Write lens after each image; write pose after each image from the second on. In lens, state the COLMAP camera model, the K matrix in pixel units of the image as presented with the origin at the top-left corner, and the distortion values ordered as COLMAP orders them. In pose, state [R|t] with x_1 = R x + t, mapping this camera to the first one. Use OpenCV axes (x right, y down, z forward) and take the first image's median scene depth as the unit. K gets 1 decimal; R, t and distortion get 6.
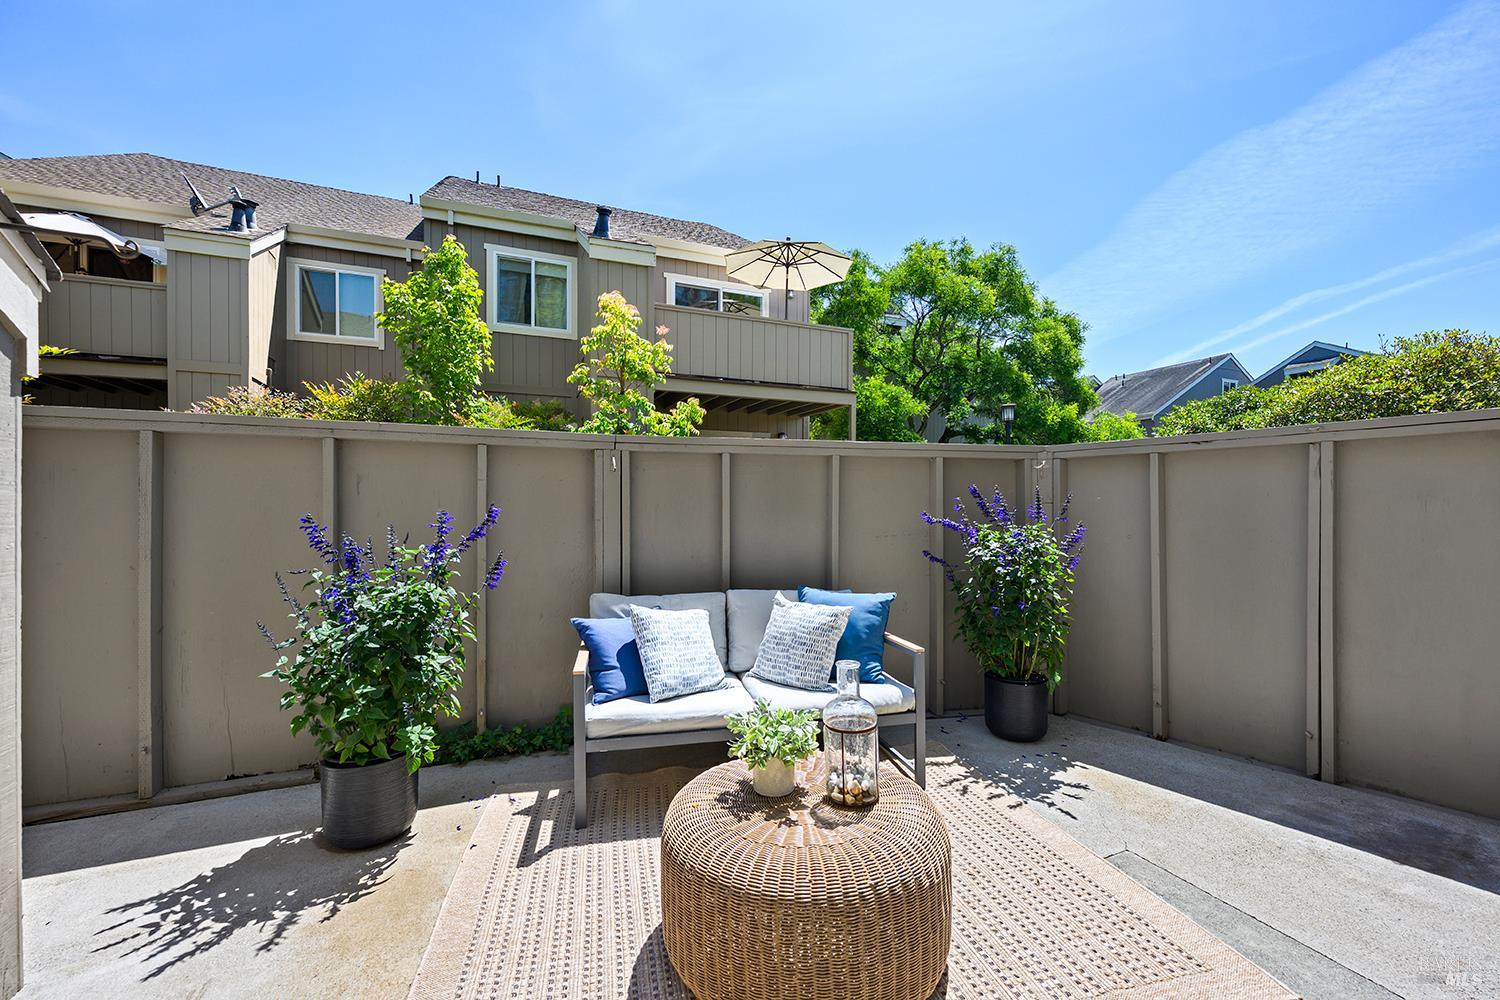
lens RADIAL K [[599.9, 0, 748.5], [0, 599.9, 508.2], [0, 0, 1]] dist [-0.002495, -0.000122]
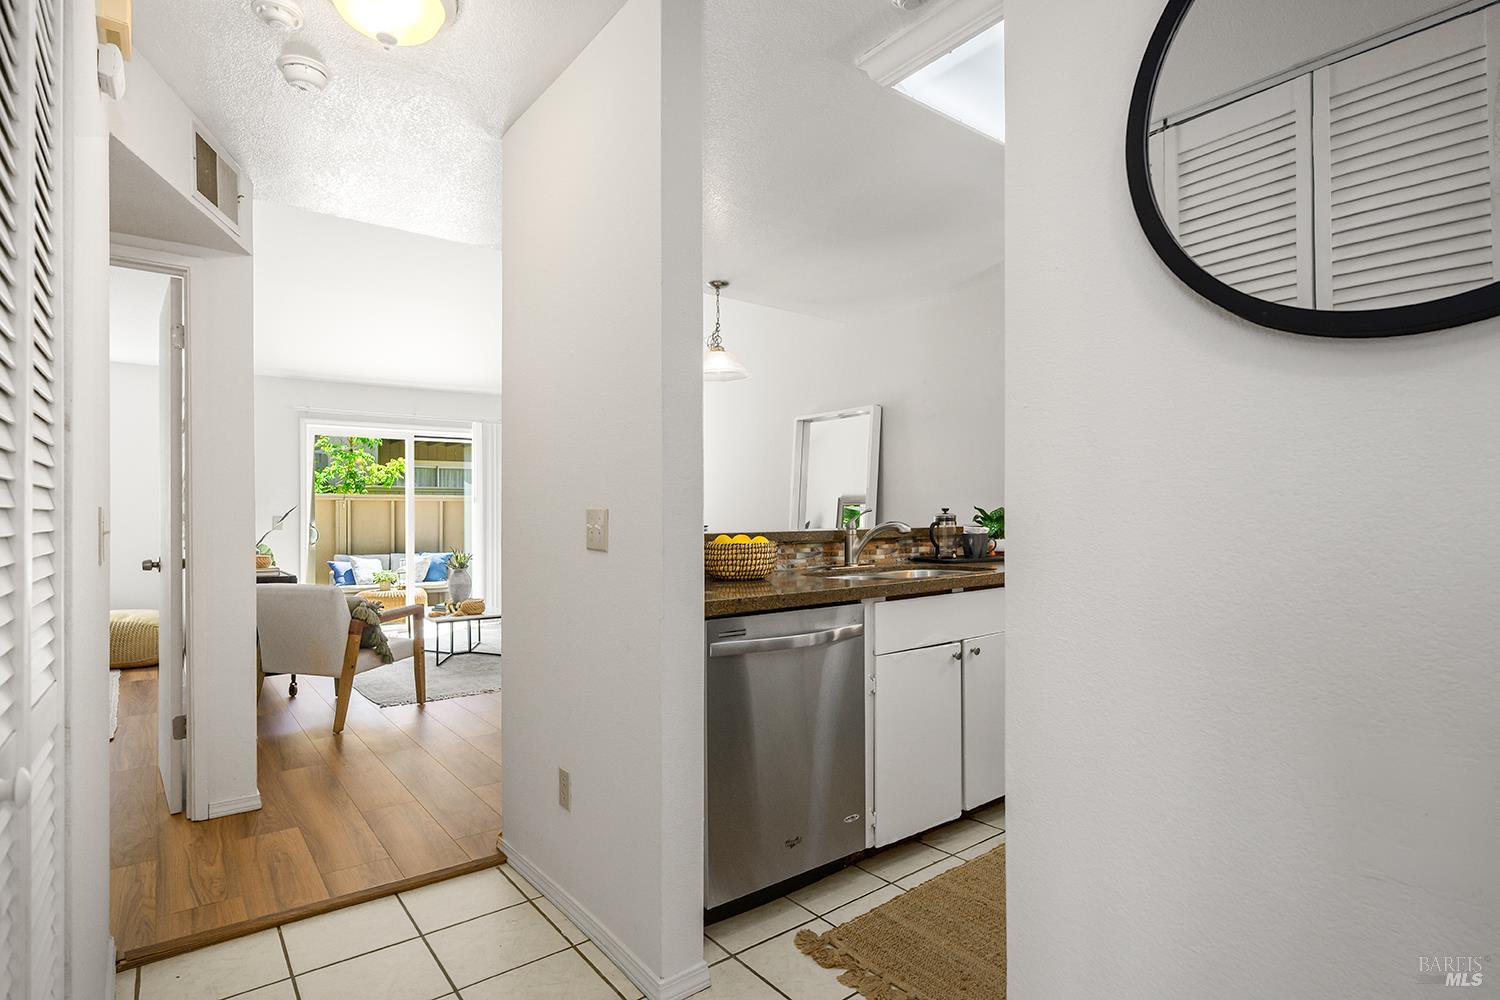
lens RADIAL K [[761.5, 0, 751.6], [0, 761.5, 511.2], [0, 0, 1]] dist [-0.000498, 0.000500]
pose [[0.965801, -0.001758, 0.259277, 0.796716], [0.003126, 0.999983, -0.004863, -0.038084], [-0.259264, 0.005507, 0.965791, -3.357528]]
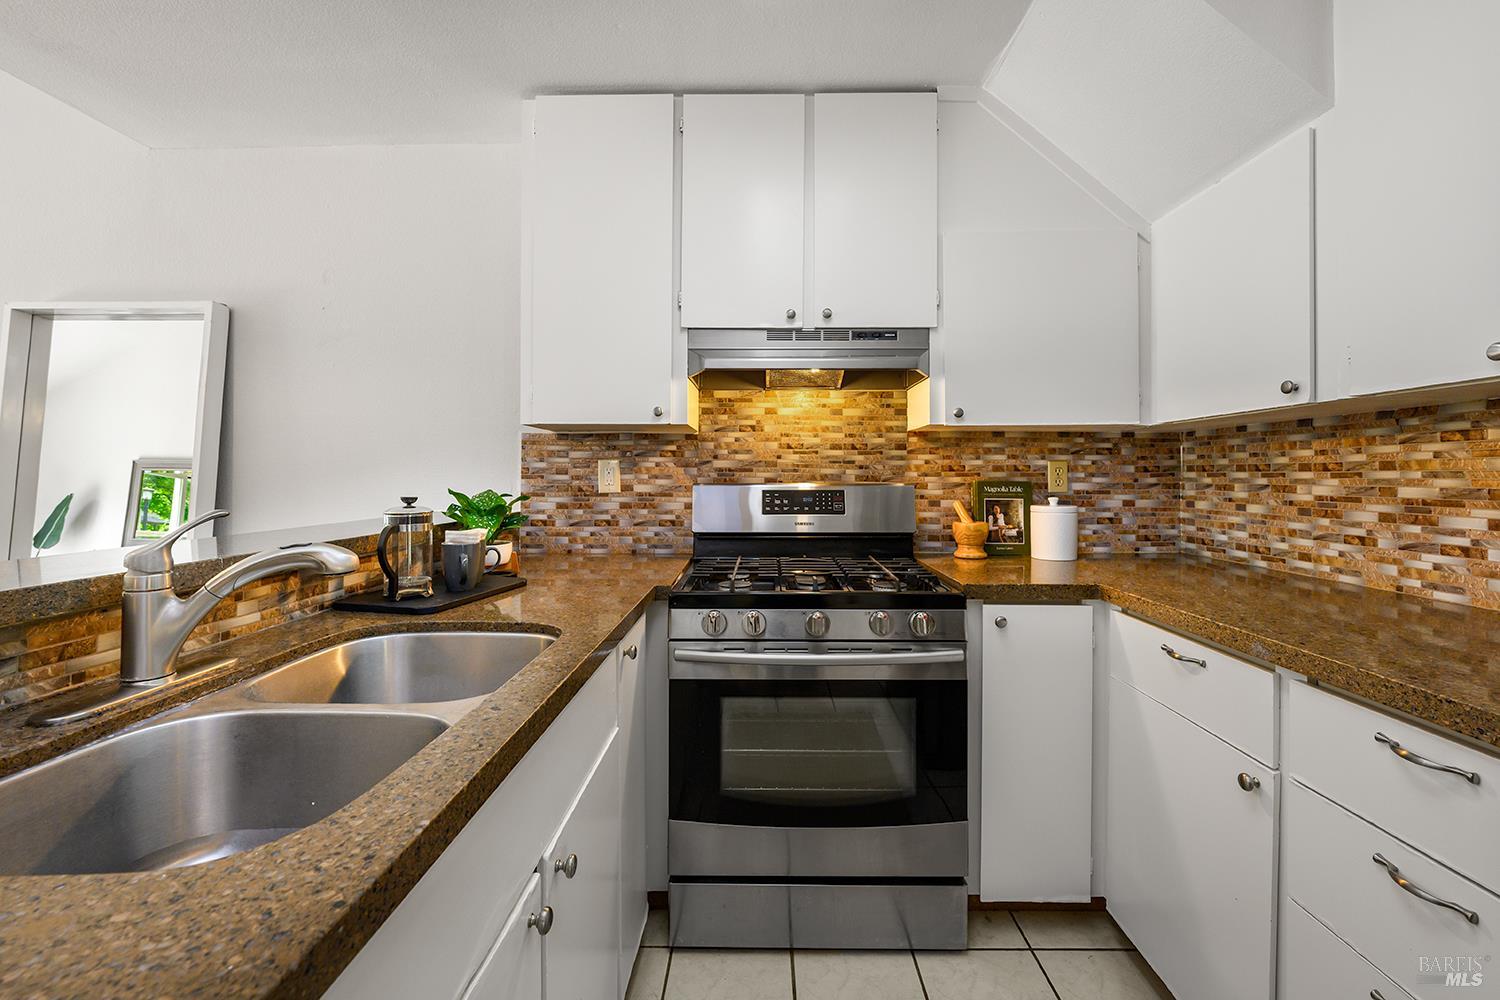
lens RADIAL K [[626.2, 0, 760.1], [0, 626.2, 474.5], [0, 0, 1]] dist [-0.004322, -0.000280]
pose [[0.399381, 0.005012, 0.916771, 1.112751], [-0.002400, 0.999987, -0.004421, -0.068981], [-0.916782, -0.000434, 0.399388, -2.603454]]
